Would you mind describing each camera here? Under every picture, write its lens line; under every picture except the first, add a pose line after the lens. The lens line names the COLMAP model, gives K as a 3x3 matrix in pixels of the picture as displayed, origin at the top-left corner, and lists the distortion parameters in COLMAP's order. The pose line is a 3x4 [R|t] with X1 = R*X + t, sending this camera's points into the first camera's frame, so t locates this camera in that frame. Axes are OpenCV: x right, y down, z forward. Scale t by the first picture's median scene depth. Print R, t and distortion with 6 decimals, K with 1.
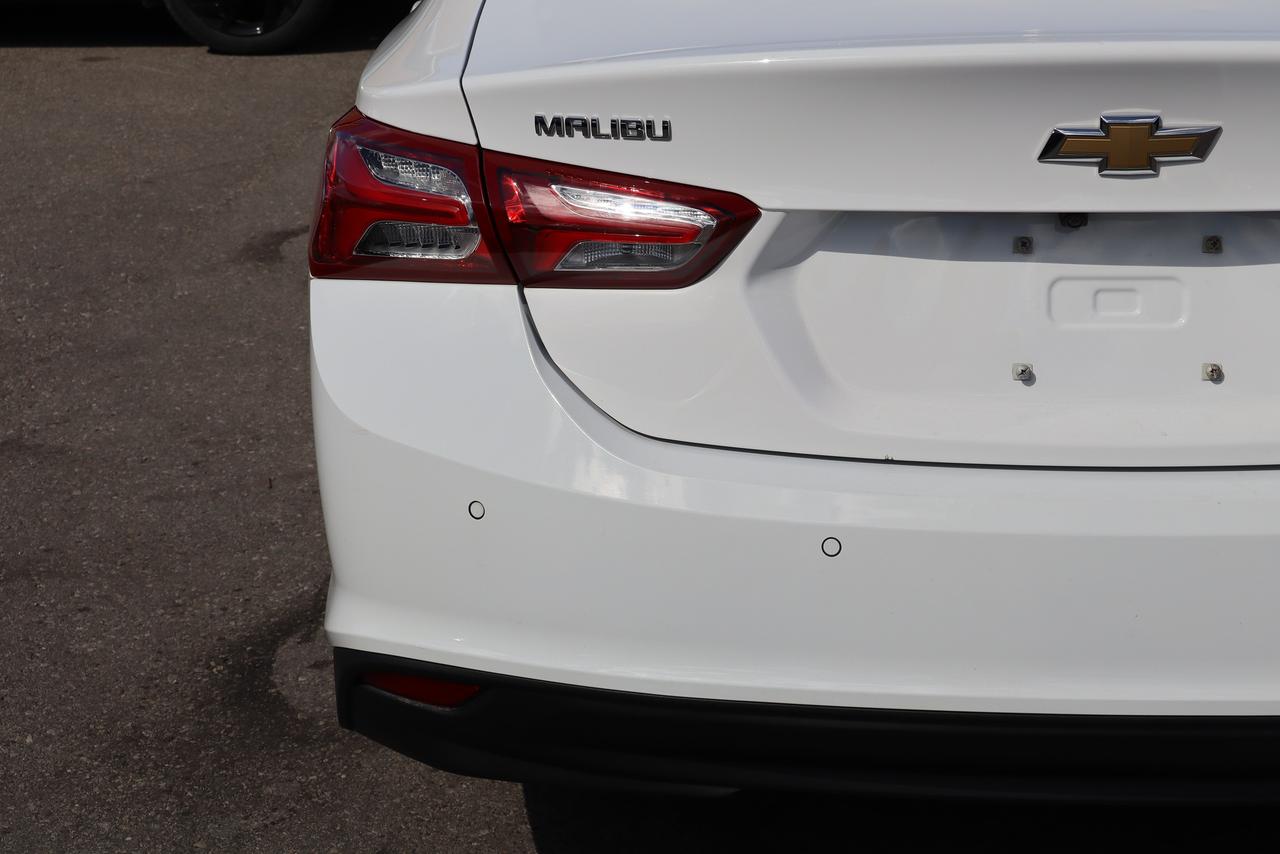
lens RADIAL K [[2598.4, 0, 640.0], [0, 2598.4, 427.0], [0, 0, 1]] dist [-0.005280, 0.022617]
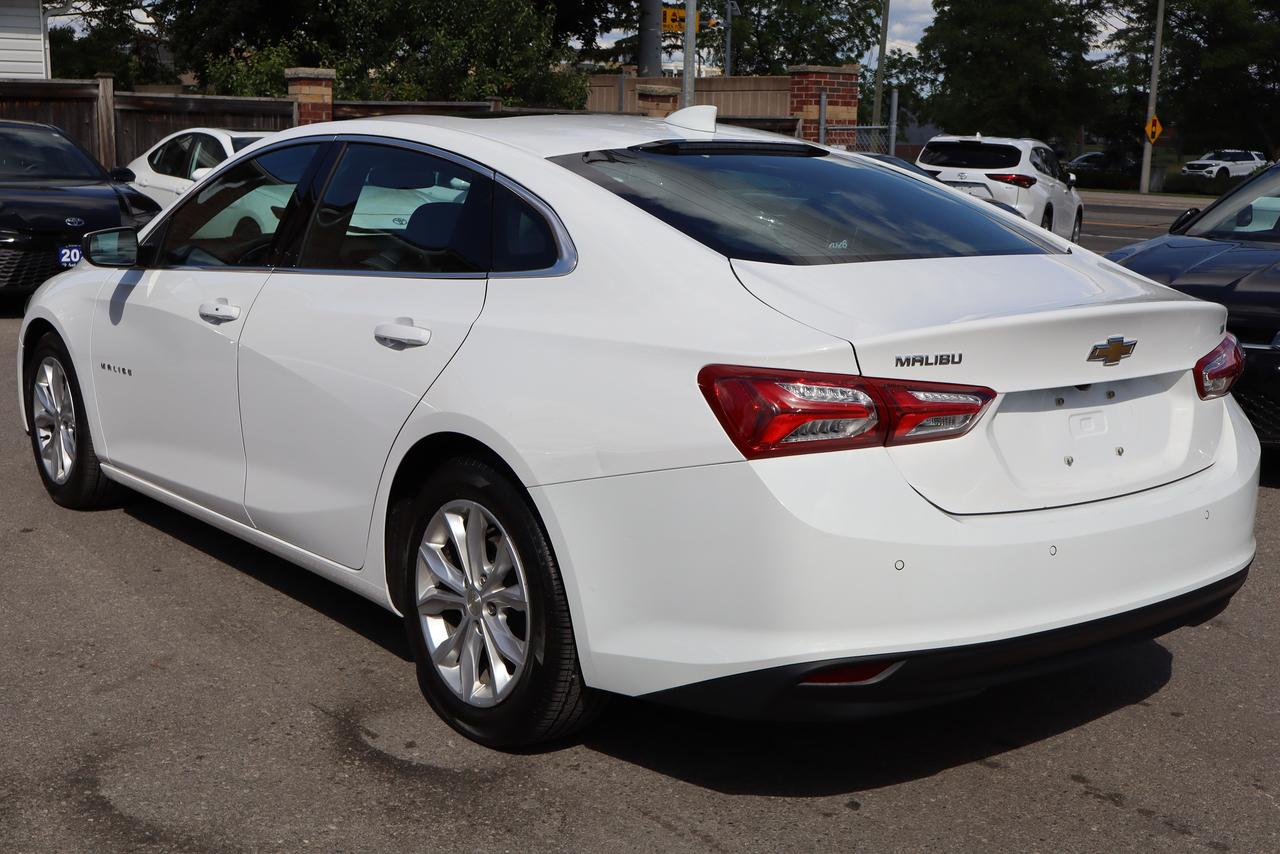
lens RADIAL K [[1620.0, 0, 640.0], [0, 1620.0, 427.0], [0, 0, 1]] dist [-0.013512, -0.022888]
pose [[0.709196, -0.085792, 0.699771, -1.033797], [0.165032, 0.985193, -0.046470, -0.044512], [-0.685423, 0.148441, 0.712854, 0.284717]]
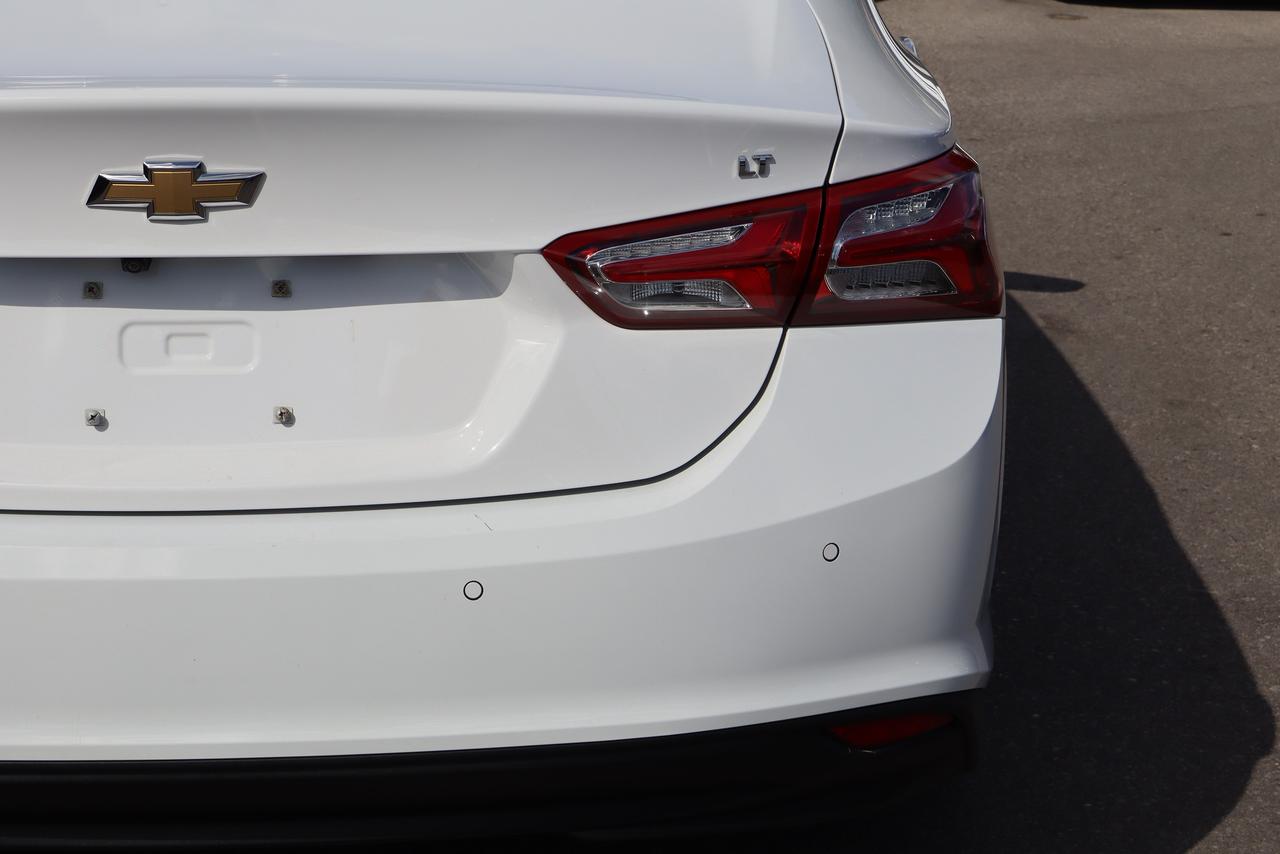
lens RADIAL K [[2598.4, 0, 640.0], [0, 2598.4, 427.0], [0, 0, 1]] dist [-0.005280, 0.022617]
pose [[0.991454, -0.011360, 0.129963, 0.225165], [0.013598, 0.999774, -0.016347, 0.001621], [-0.129748, 0.017974, 0.991384, -0.016004]]
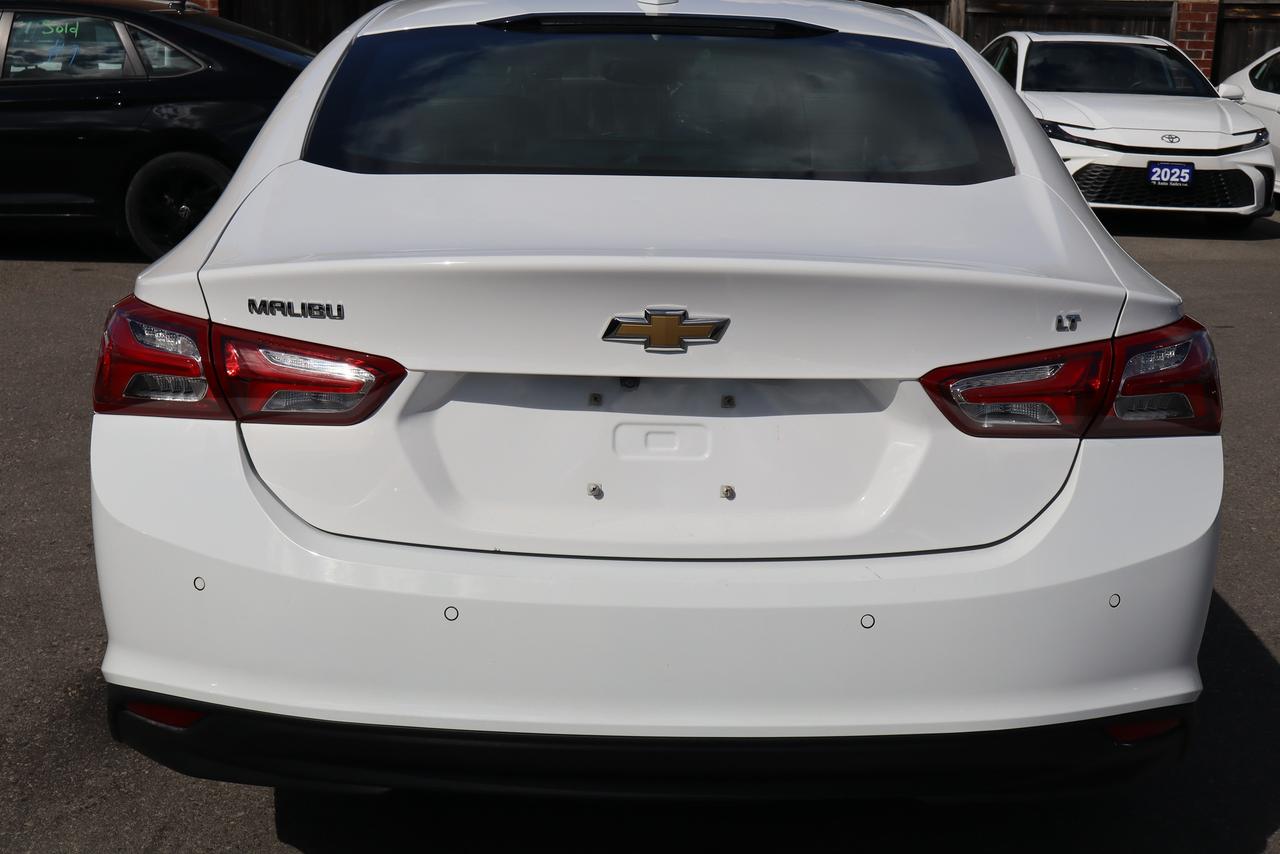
lens RADIAL K [[1677.1, 0, 640.0], [0, 1677.1, 427.0], [0, 0, 1]] dist [0.014076, -0.011265]
pose [[0.995683, 0.019836, 0.090679, 0.089038], [-0.014540, 0.998170, -0.058691, -0.002091], [-0.091677, 0.057119, 0.994149, 0.094271]]
